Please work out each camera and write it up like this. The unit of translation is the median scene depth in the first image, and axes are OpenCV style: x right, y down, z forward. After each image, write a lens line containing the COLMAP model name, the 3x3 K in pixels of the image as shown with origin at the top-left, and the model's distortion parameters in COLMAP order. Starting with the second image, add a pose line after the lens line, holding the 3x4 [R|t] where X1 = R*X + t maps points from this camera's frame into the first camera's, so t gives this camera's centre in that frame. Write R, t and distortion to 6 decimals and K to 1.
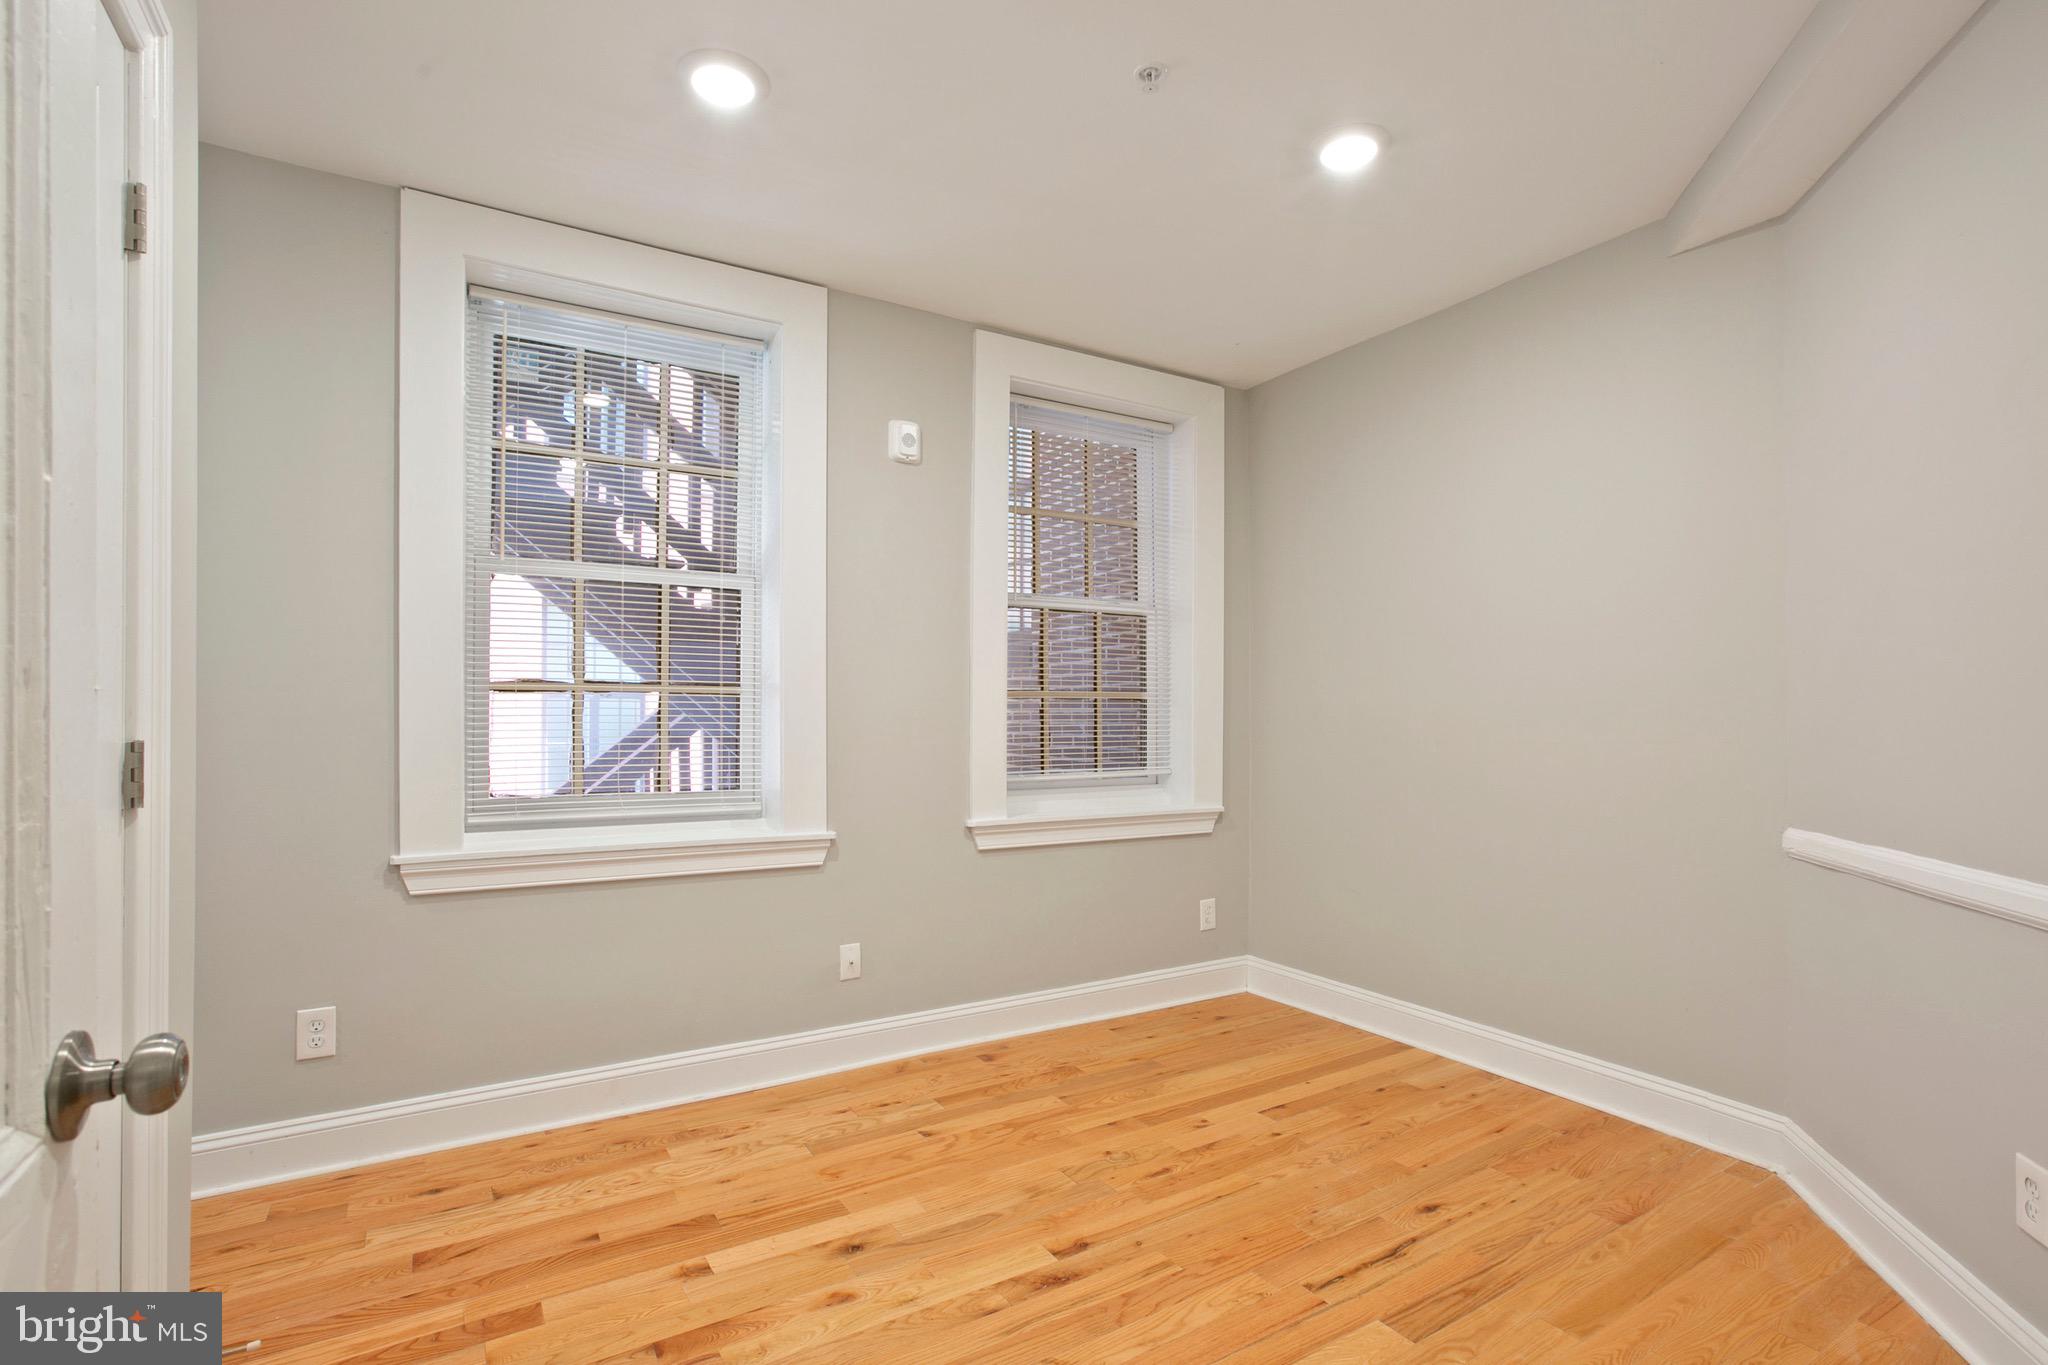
lens RADIAL K [[954.0, 0, 1012.8], [0, 954.0, 710.6], [0, 0, 1]] dist [-0.022056, 0.000161]
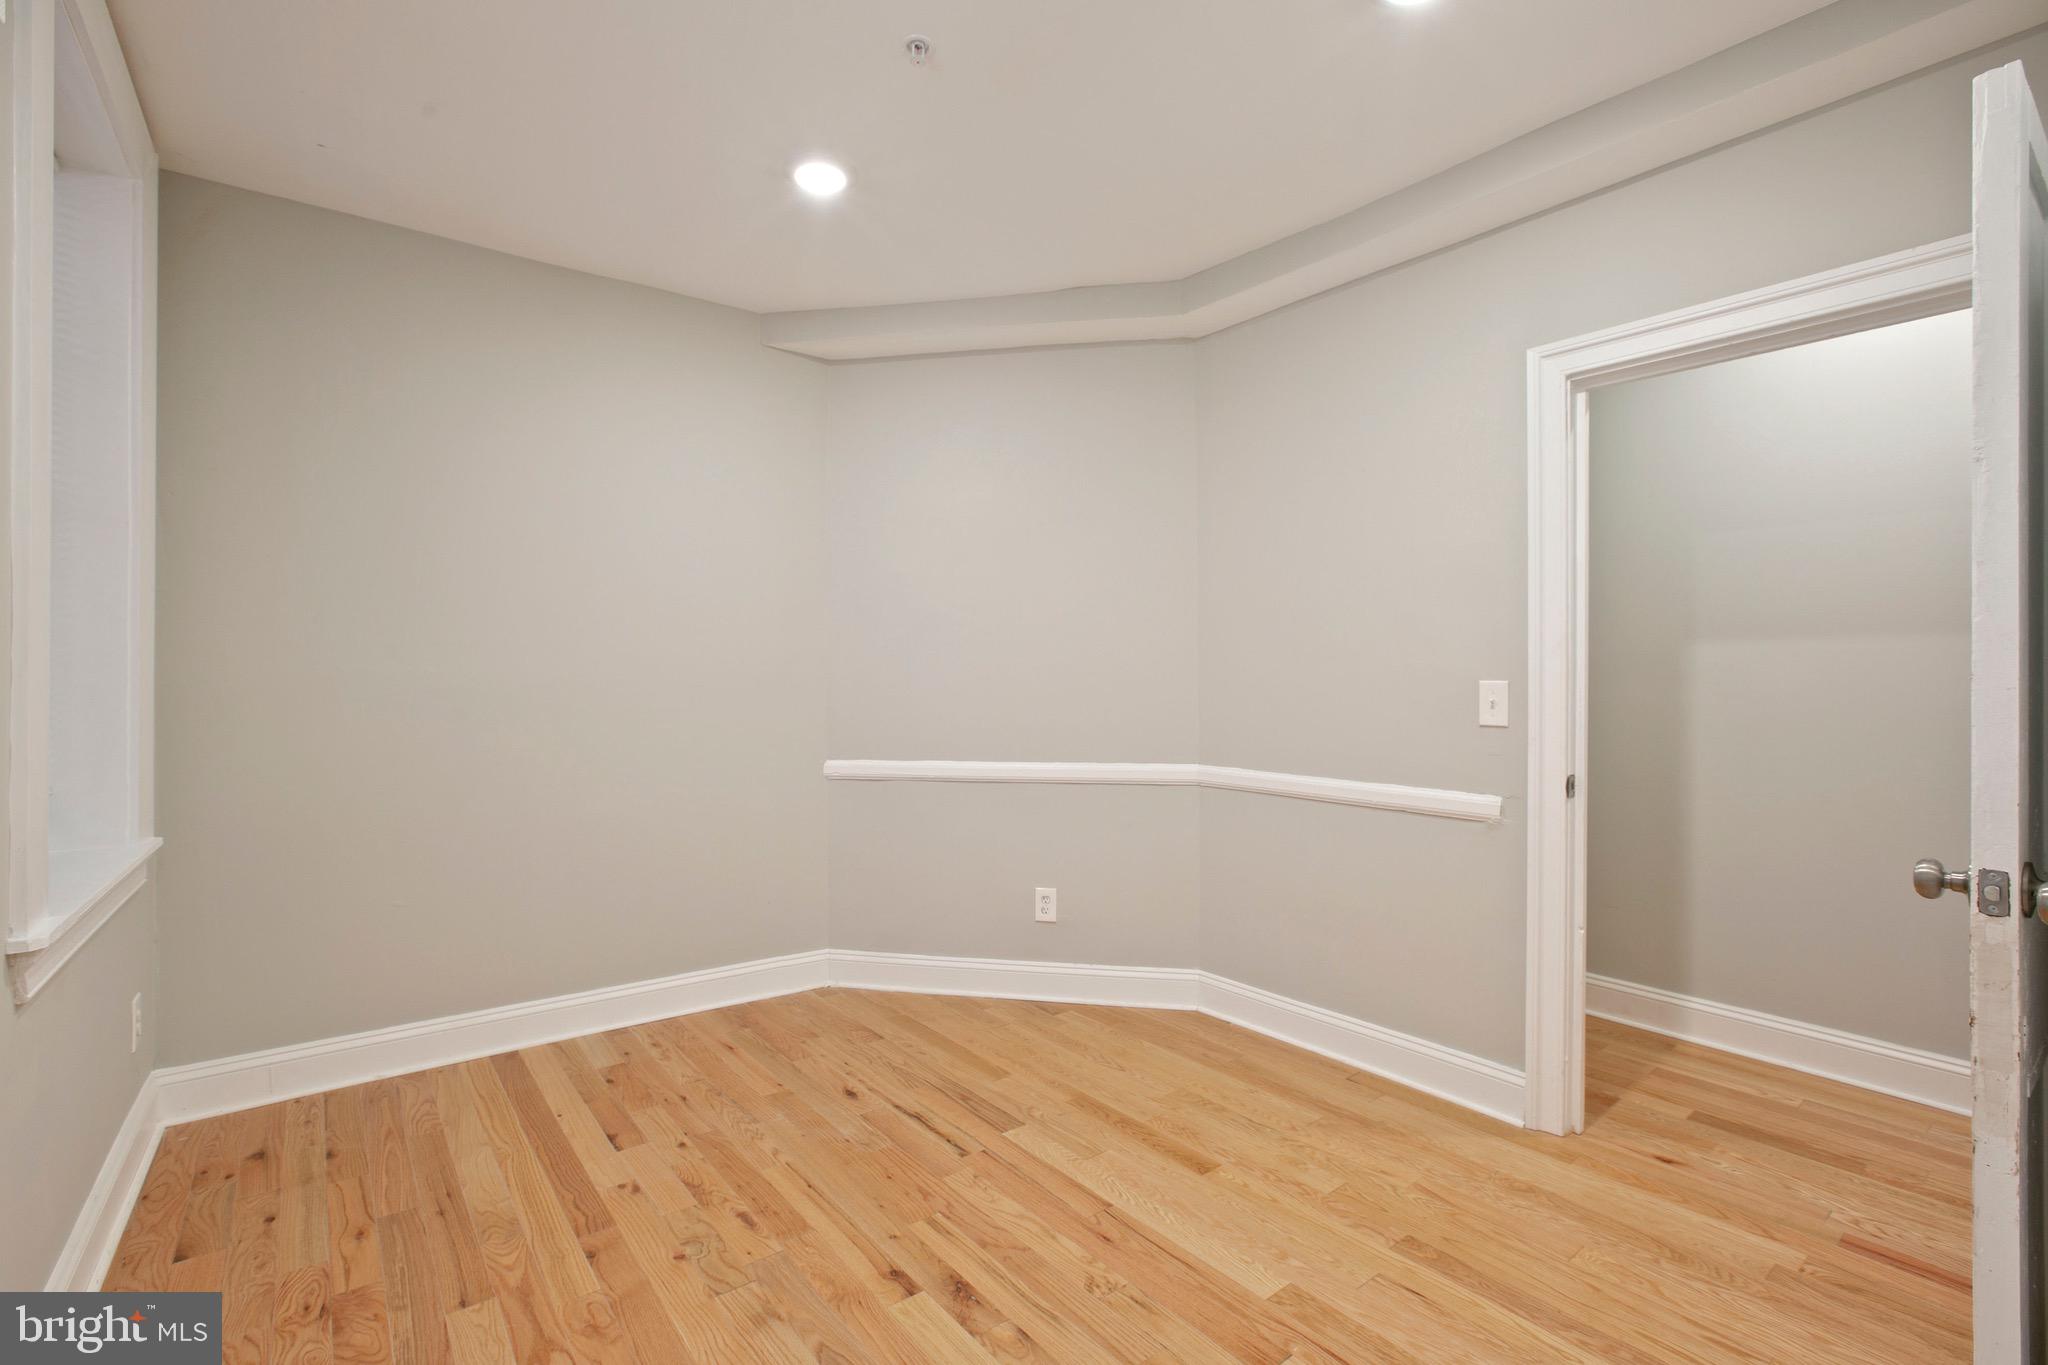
lens RADIAL K [[927.4, 0, 1021.3], [0, 927.4, 690.0], [0, 0, 1]] dist [-0.031745, 0.013330]
pose [[-0.115300, -0.009150, 0.993289, -0.783431], [-0.002325, 0.999957, 0.008942, -0.003872], [-0.993328, -0.001278, -0.115316, 0.950692]]
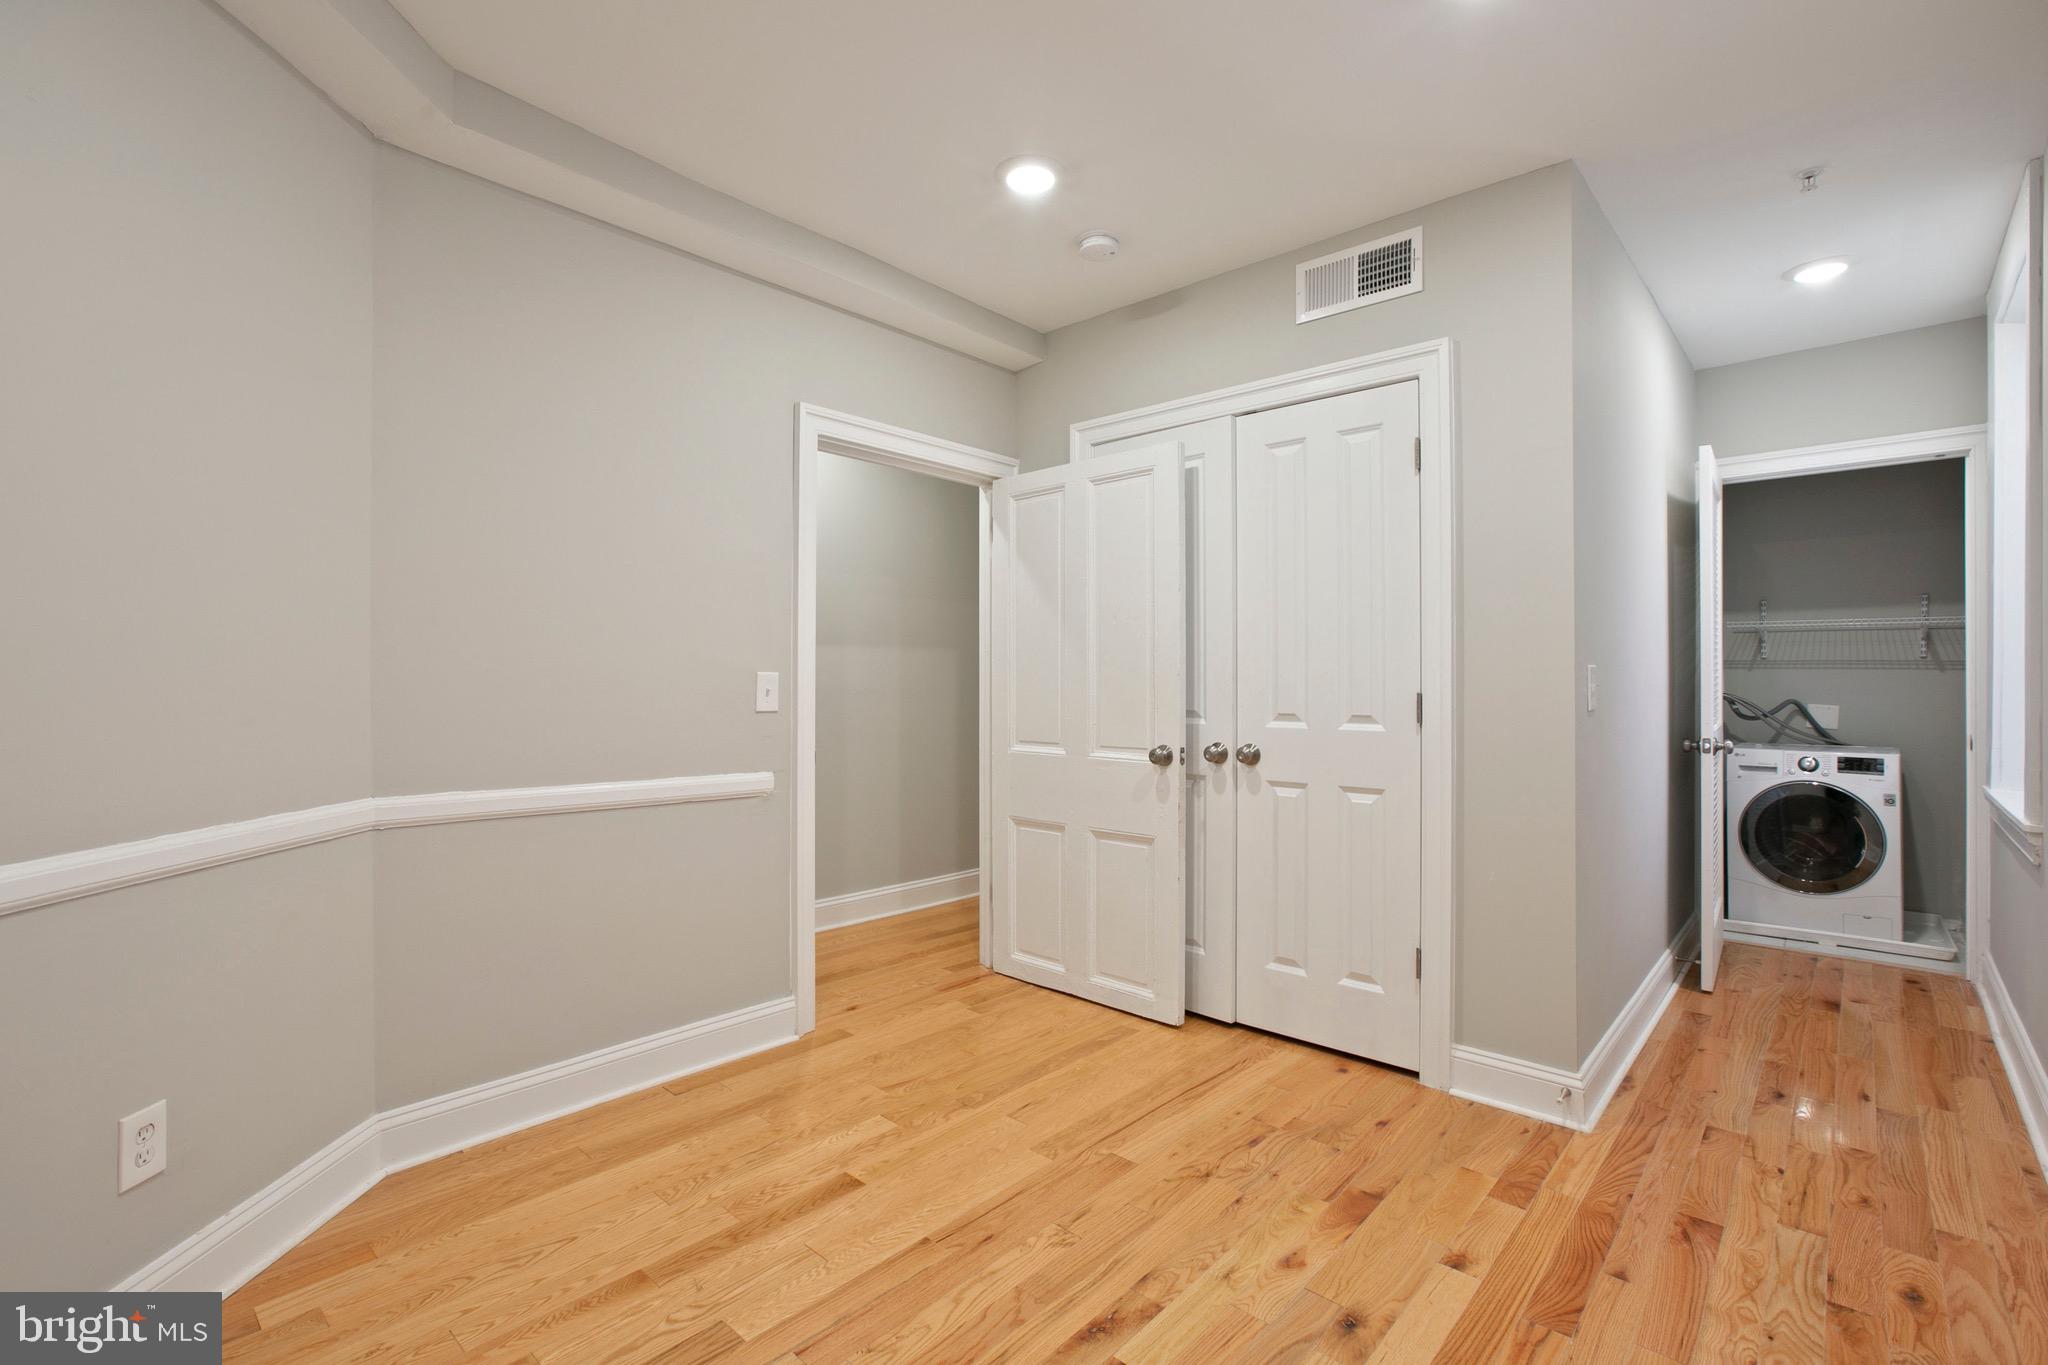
lens RADIAL K [[927.4, 0, 1021.3], [0, 927.4, 690.0], [0, 0, 1]] dist [-0.031745, 0.013330]
pose [[-0.958803, -0.000148, -0.284072, 0.323587], [-0.002292, 0.999971, 0.007216, 0.008788], [0.284063, 0.007570, -0.958776, 1.618726]]
